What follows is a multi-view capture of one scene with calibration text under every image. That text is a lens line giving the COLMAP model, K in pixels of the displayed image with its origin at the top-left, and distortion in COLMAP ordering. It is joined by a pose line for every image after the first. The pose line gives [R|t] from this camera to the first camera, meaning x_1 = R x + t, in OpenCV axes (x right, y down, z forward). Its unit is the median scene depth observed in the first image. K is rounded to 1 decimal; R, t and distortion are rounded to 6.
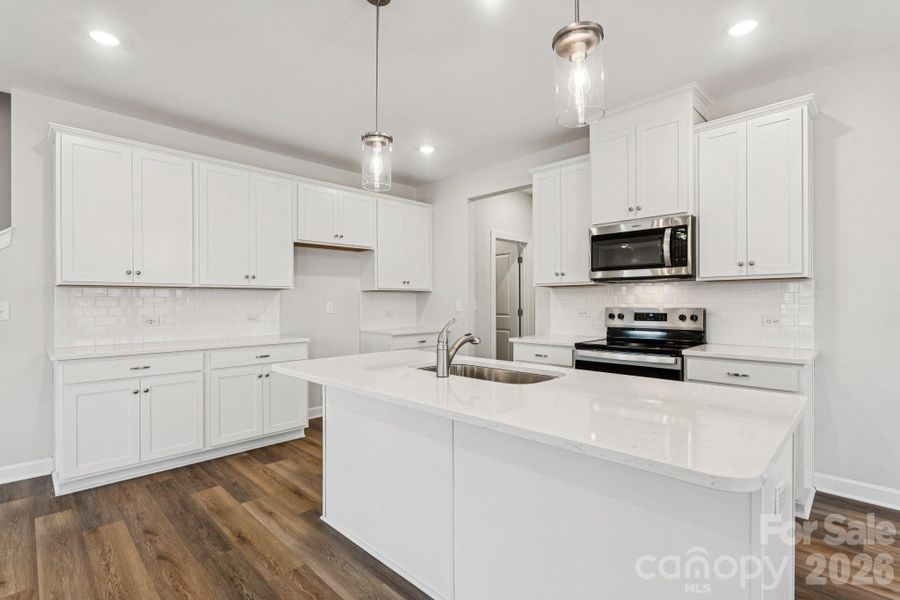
lens RADIAL K [[422.7, 0, 452.0], [0, 422.7, 298.1], [0, 0, 1]] dist [-0.003124, 0.000166]
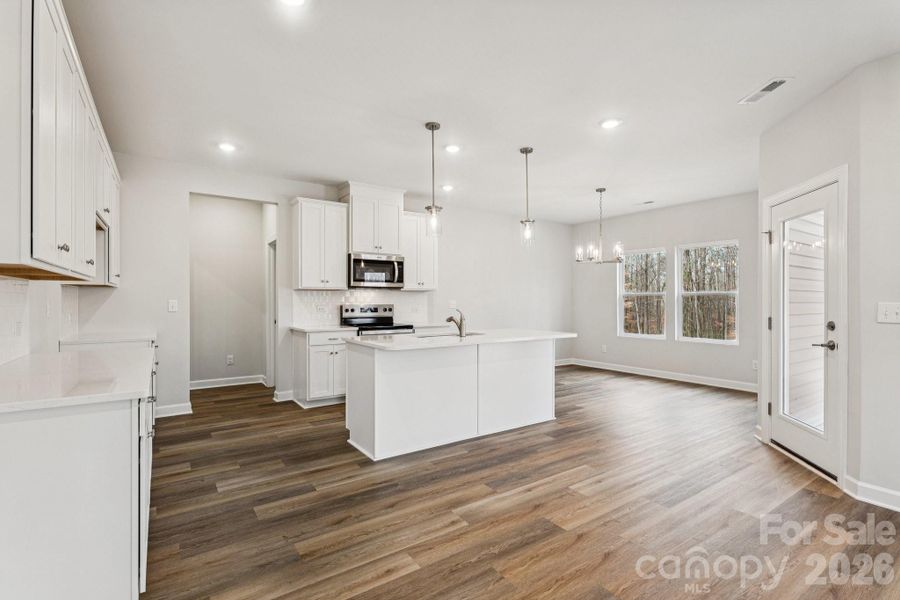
lens RADIAL K [[422.7, 0, 452.1], [0, 422.7, 302.2], [0, 0, 1]] dist [-0.003124, 0.000166]
pose [[0.189748, -0.004610, 0.981822, -1.314884], [-0.011805, 0.999906, 0.006976, -0.002764], [-0.981762, -0.012914, 0.189676, 0.411708]]
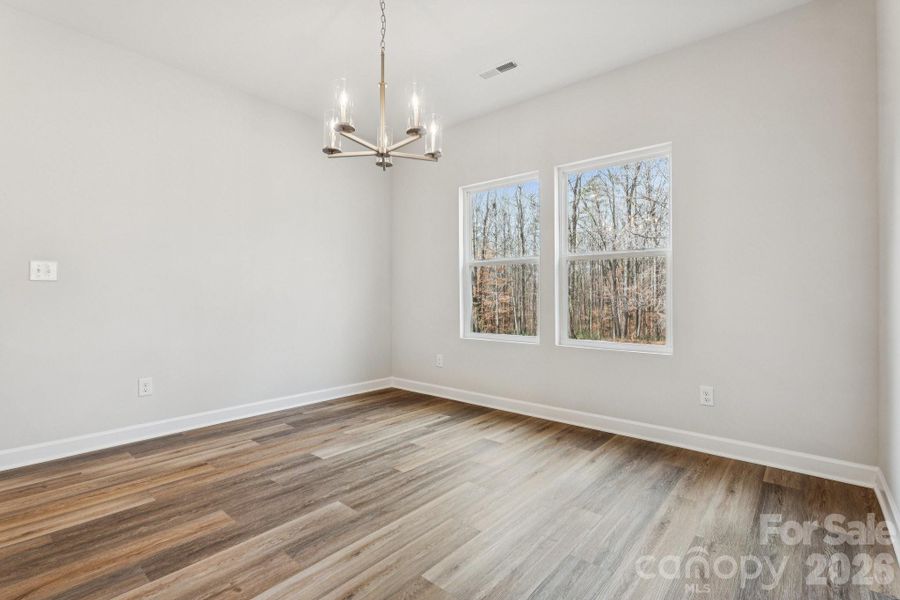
lens RADIAL K [[422.7, 0, 447.3], [0, 422.7, 299.7], [0, 0, 1]] dist [-0.003124, 0.000166]
pose [[-0.059154, -0.006606, 0.998227, -1.212439], [-0.007931, 0.999950, 0.006147, 0.002854], [-0.998217, -0.007553, -0.059204, 0.382085]]
